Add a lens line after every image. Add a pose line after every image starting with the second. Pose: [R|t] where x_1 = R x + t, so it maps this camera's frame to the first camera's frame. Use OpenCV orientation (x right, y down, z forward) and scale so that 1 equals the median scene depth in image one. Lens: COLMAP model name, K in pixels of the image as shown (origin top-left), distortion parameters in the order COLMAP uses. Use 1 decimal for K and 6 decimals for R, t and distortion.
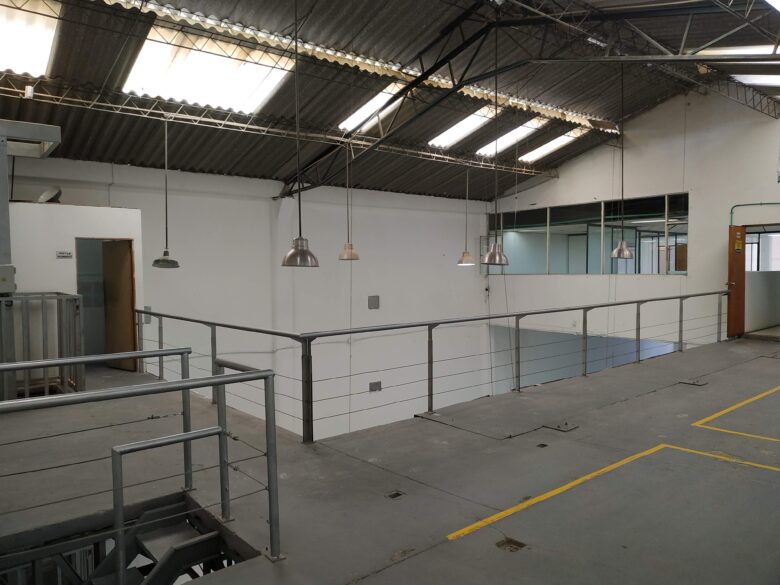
lens RADIAL K [[561.1, 0, 393.2], [0, 561.1, 293.8], [0, 0, 1]] dist [0.043412, -0.108791]
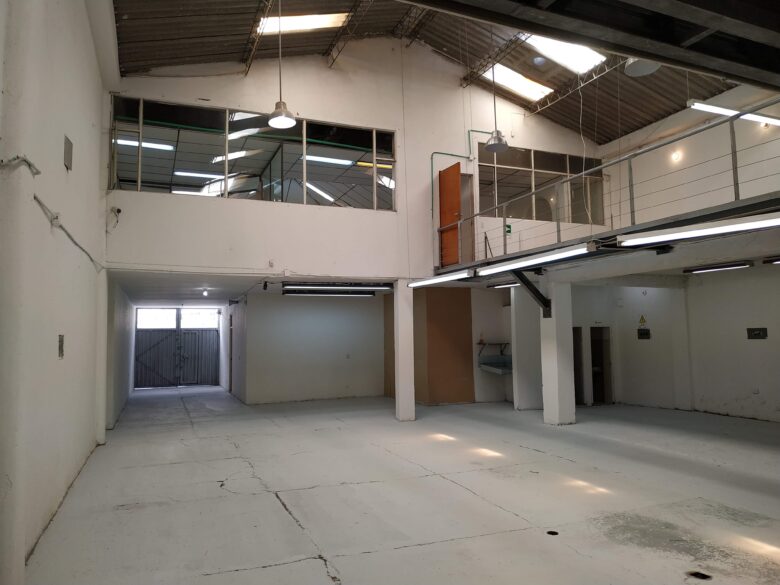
lens RADIAL K [[561.1, 0, 393.2], [0, 561.1, 293.8], [0, 0, 1]] dist [0.043412, -0.108791]
pose [[0.298125, 0.077227, 0.951398, -0.525189], [0.059076, 0.993318, -0.099142, 0.261694], [-0.952697, 0.085761, 0.291571, 0.894421]]
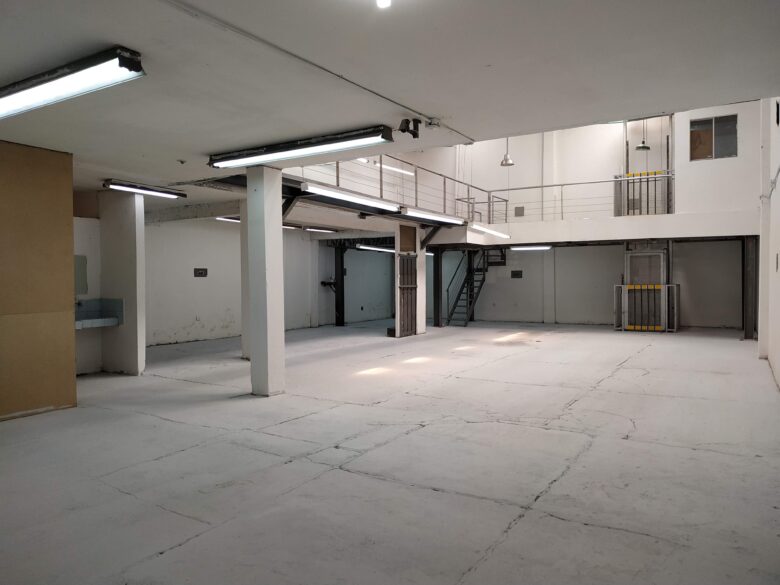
lens RADIAL K [[561.1, 0, 393.2], [0, 561.1, 293.8], [0, 0, 1]] dist [0.043412, -0.108791]
pose [[-0.950650, 0.019973, -0.309623, 0.713736], [-0.001725, 0.997570, 0.069648, 0.227069], [0.310262, 0.066745, -0.948305, 2.003520]]
